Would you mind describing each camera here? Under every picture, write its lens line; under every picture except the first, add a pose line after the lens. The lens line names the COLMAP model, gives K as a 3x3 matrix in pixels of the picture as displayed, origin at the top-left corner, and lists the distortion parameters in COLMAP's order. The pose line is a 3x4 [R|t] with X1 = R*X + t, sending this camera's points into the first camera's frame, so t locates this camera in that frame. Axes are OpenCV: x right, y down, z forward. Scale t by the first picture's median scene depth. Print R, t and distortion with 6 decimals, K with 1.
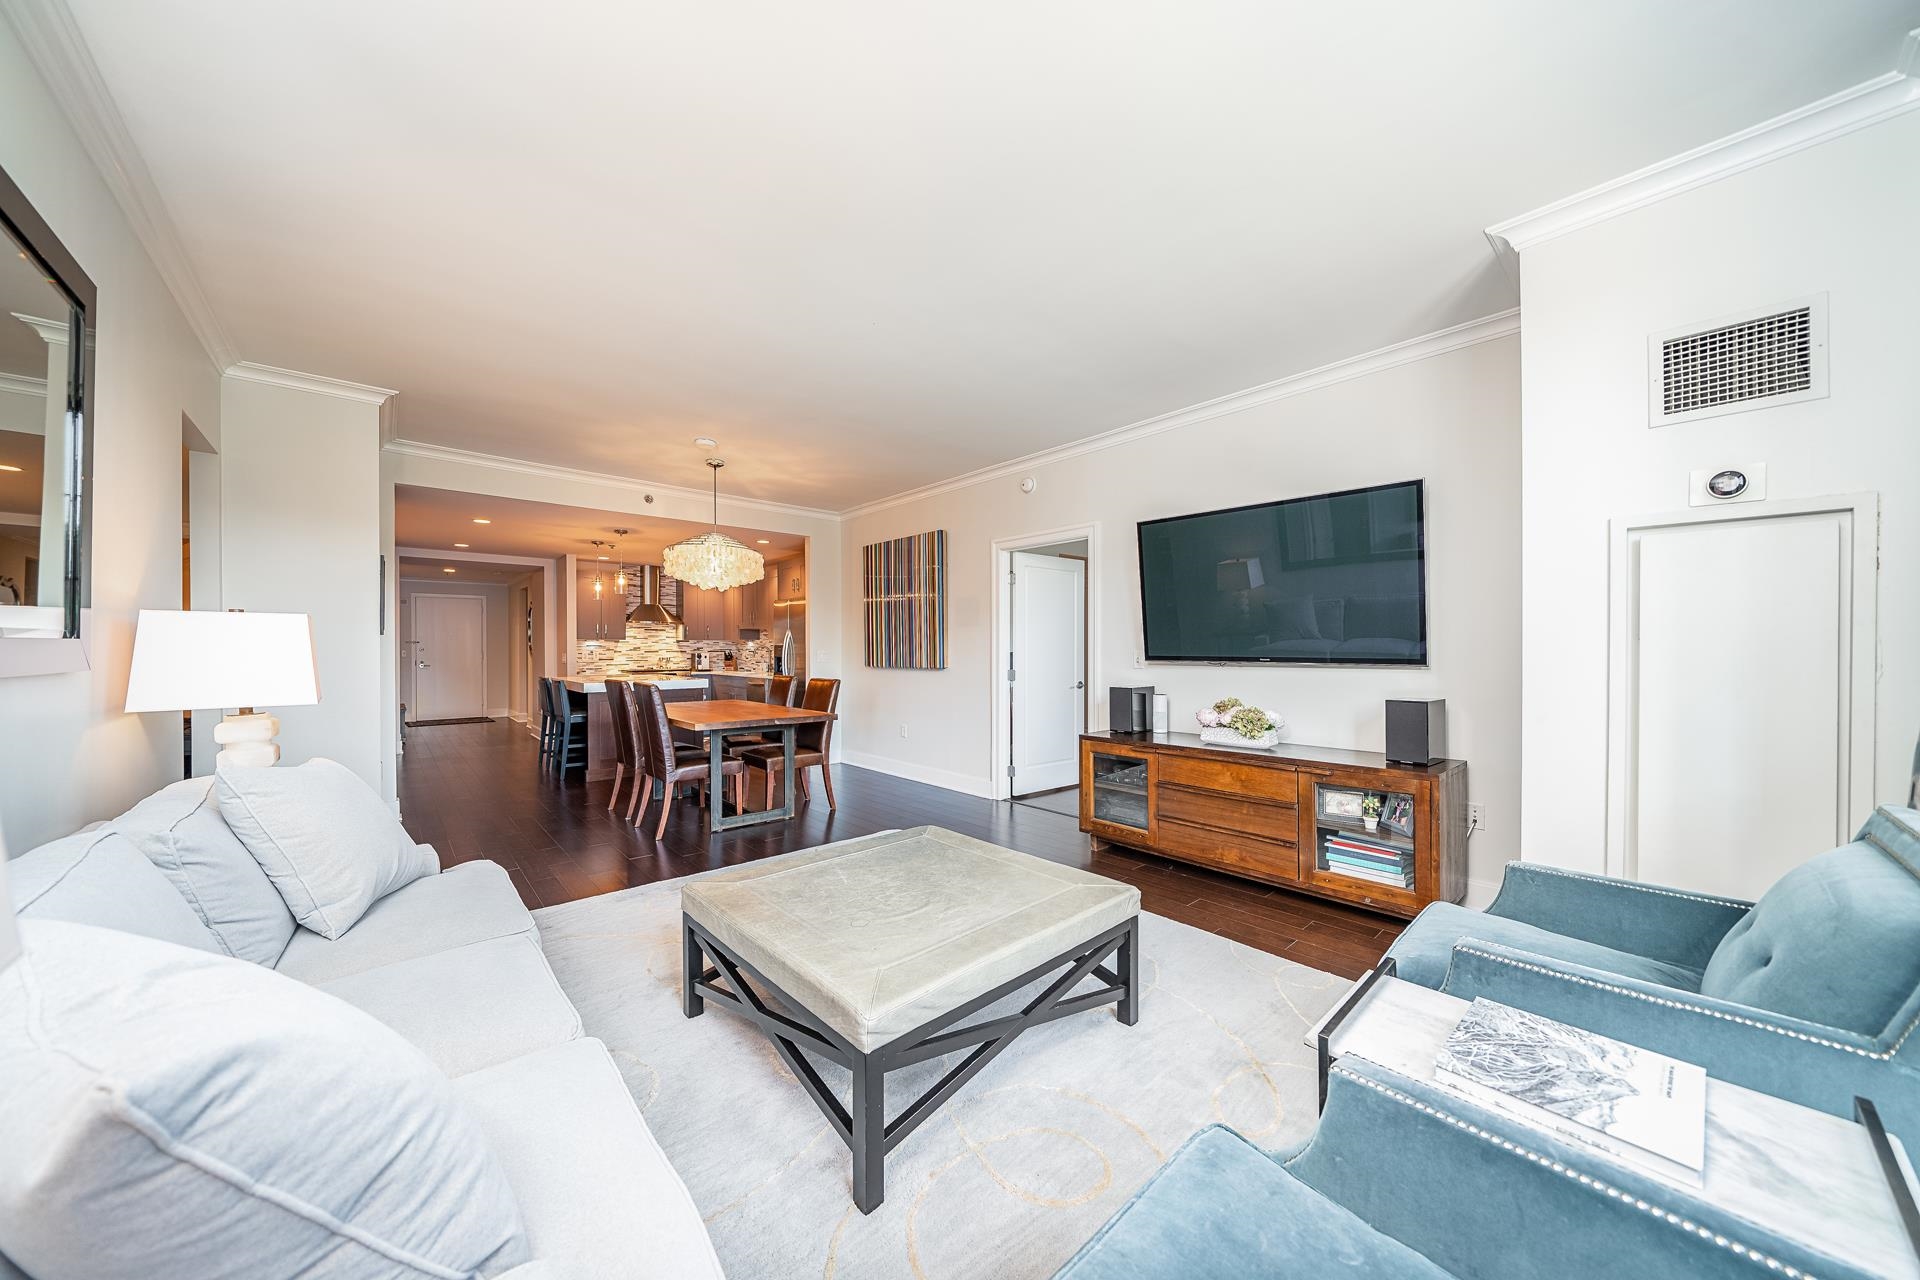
lens RADIAL K [[658.3, 0, 973.5], [0, 658.3, 648.5], [0, 0, 1]] dist [-0.011331, 0.000732]
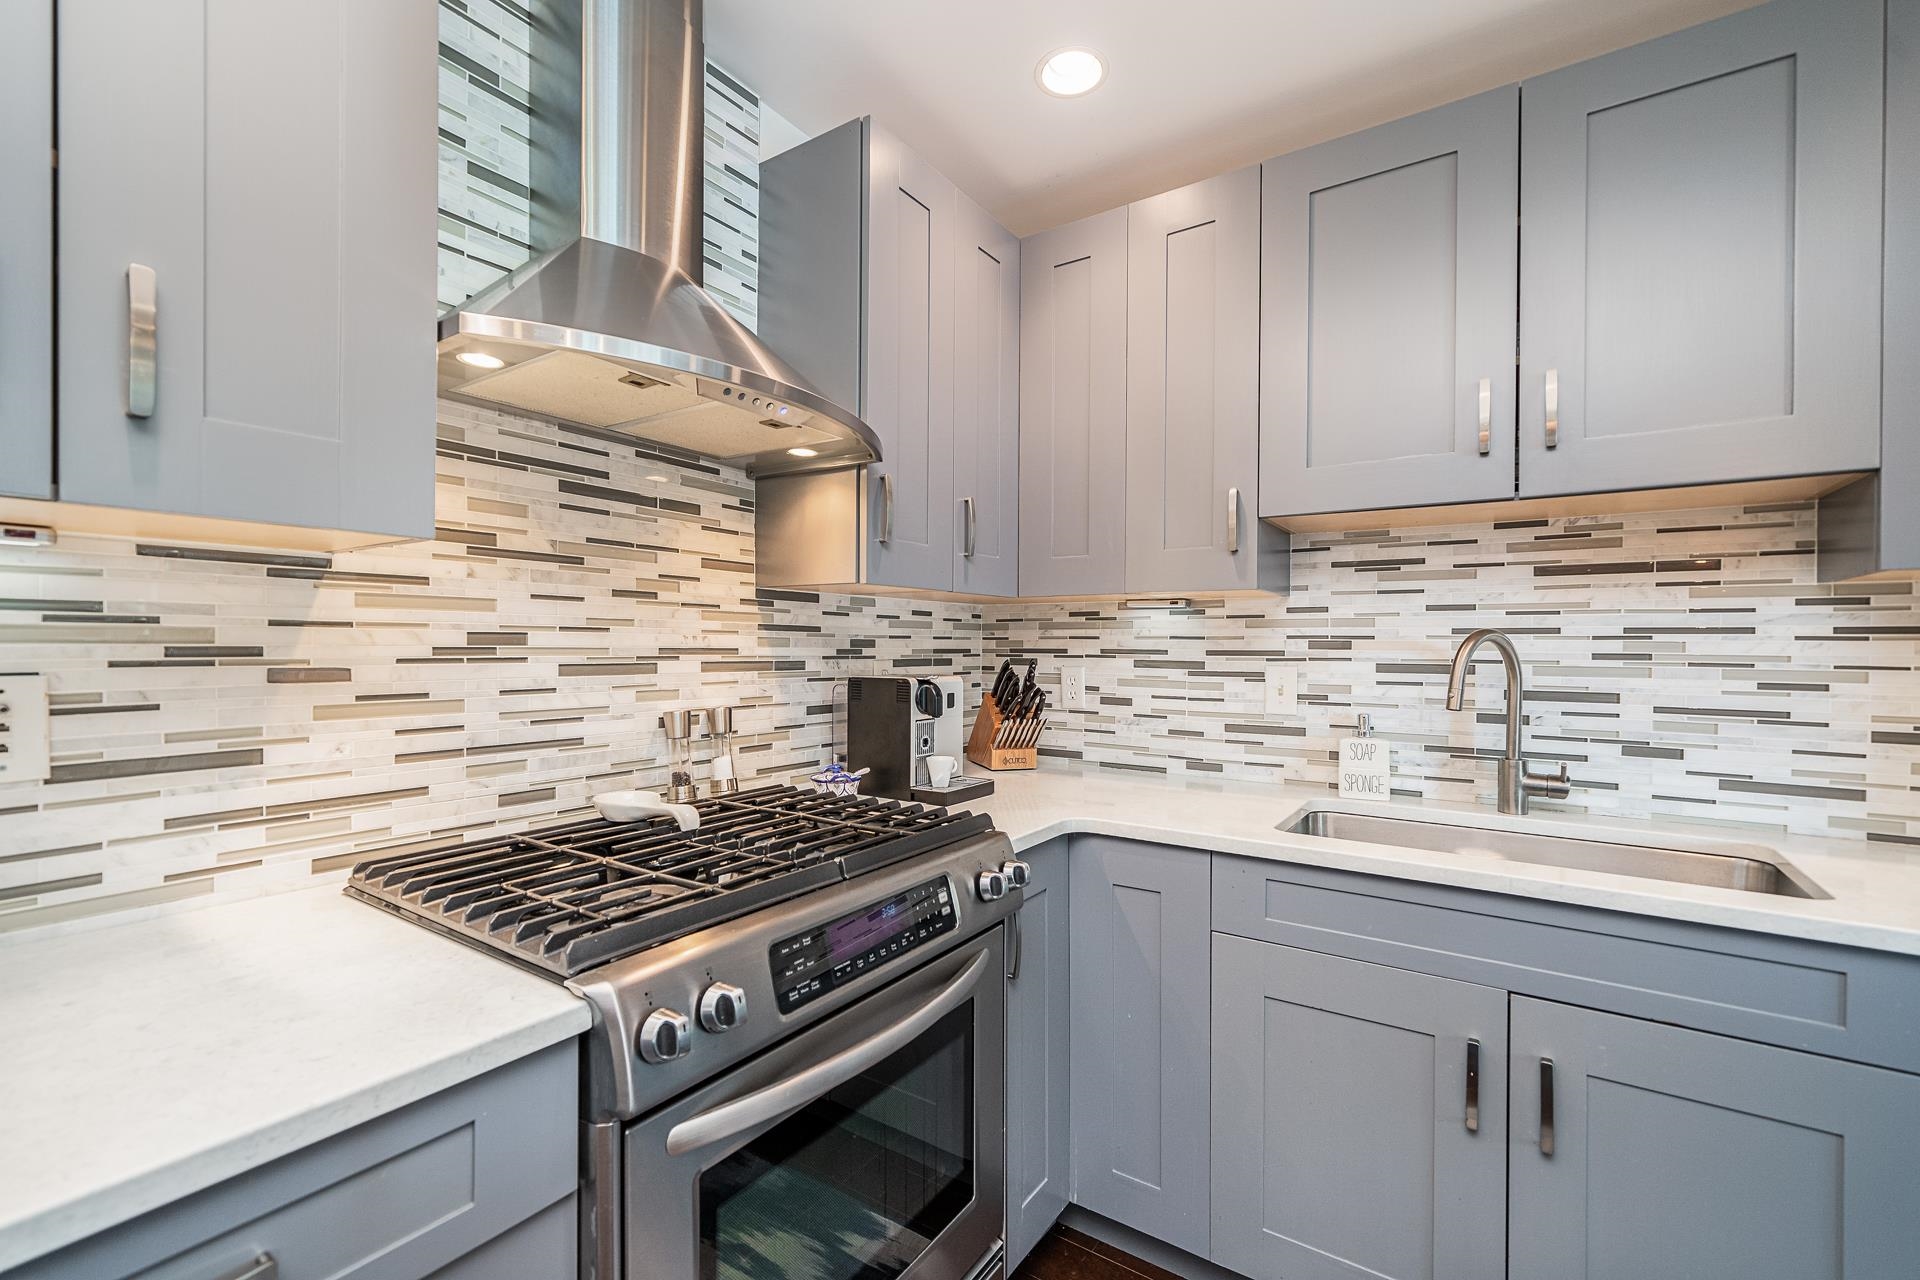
lens RADIAL K [[818.9, 0, 966.1], [0, 818.9, 648.0], [0, 0, 1]] dist [0.001172, -0.002310]
pose [[0.974497, 0.006023, 0.224321, -0.497452], [-0.006722, 0.999975, 0.002354, 0.000069], [-0.224302, -0.003802, 0.974512, 0.901210]]
